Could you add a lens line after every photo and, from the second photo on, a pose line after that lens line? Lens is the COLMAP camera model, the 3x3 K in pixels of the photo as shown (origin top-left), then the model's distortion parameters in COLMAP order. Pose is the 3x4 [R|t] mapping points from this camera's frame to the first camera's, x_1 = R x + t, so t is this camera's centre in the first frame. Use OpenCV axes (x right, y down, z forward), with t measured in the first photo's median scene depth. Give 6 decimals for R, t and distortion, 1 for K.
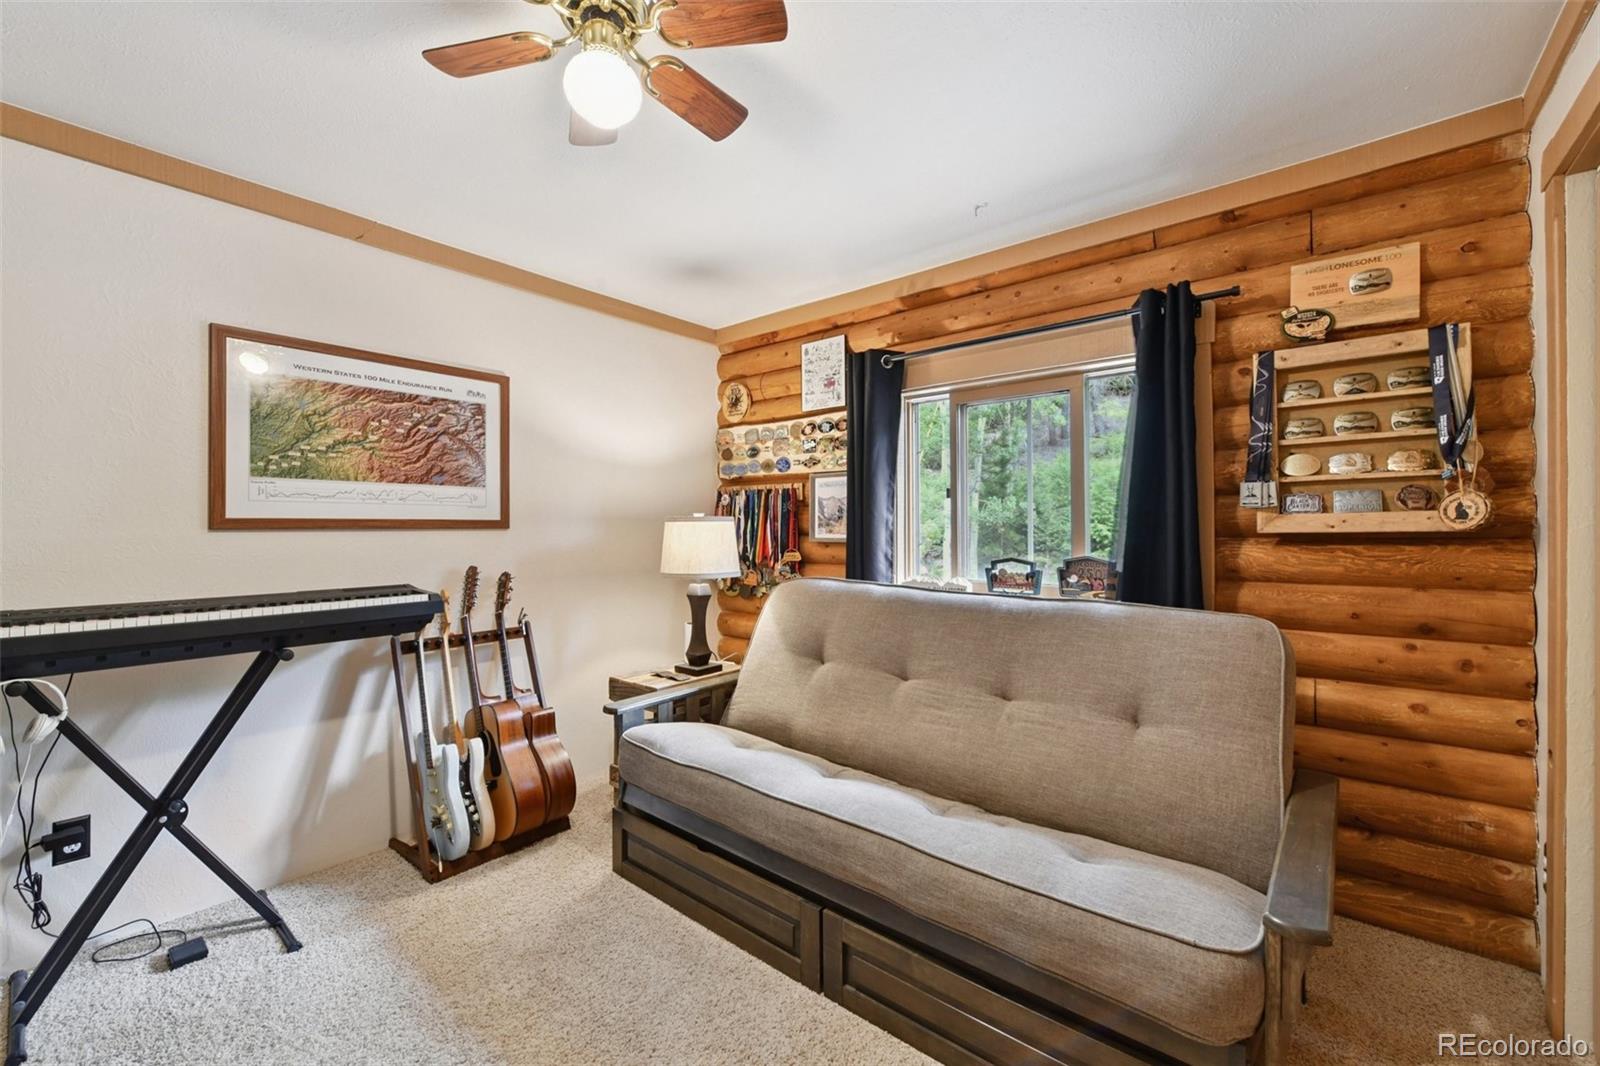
lens RADIAL K [[642.7, 0, 808.2], [0, 642.7, 526.2], [0, 0, 1]] dist [-0.001902, -0.002809]
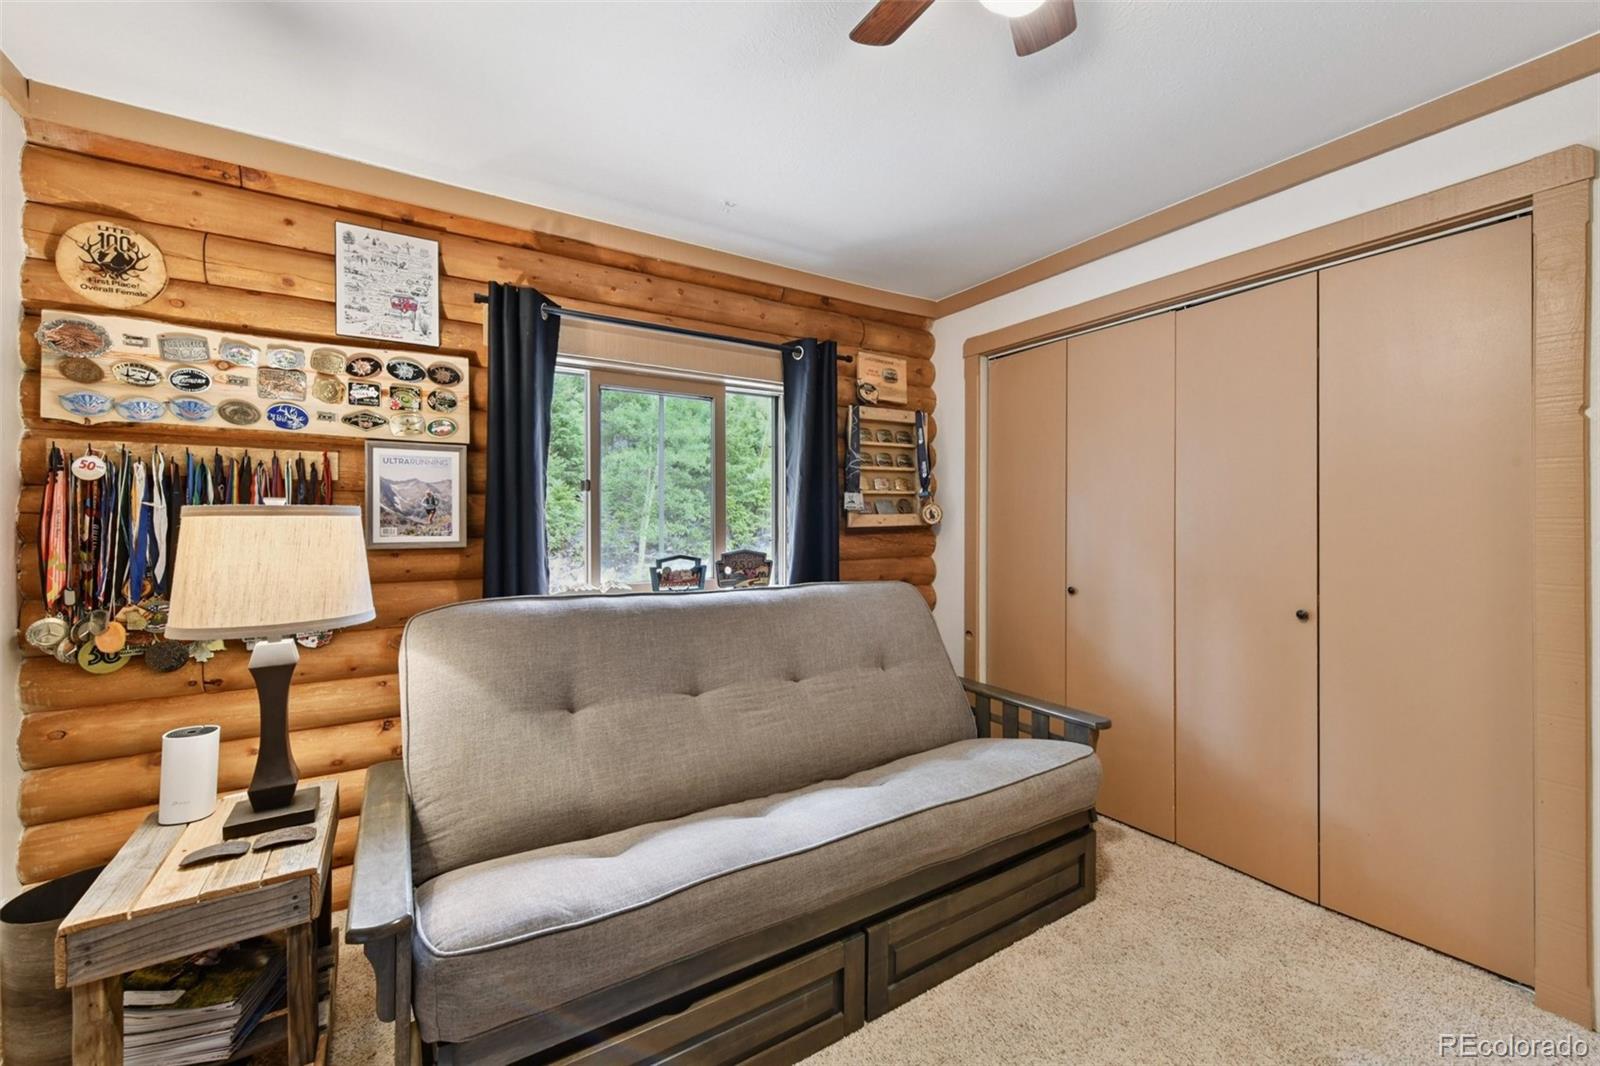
lens RADIAL K [[642.7, 0, 808.0], [0, 642.7, 524.9], [0, 0, 1]] dist [-0.001902, -0.002809]
pose [[0.303818, -0.003741, 0.952723, -0.558582], [0.002645, 0.999992, 0.003084, 0.000052], [-0.952726, 0.001583, 0.303826, 0.496818]]
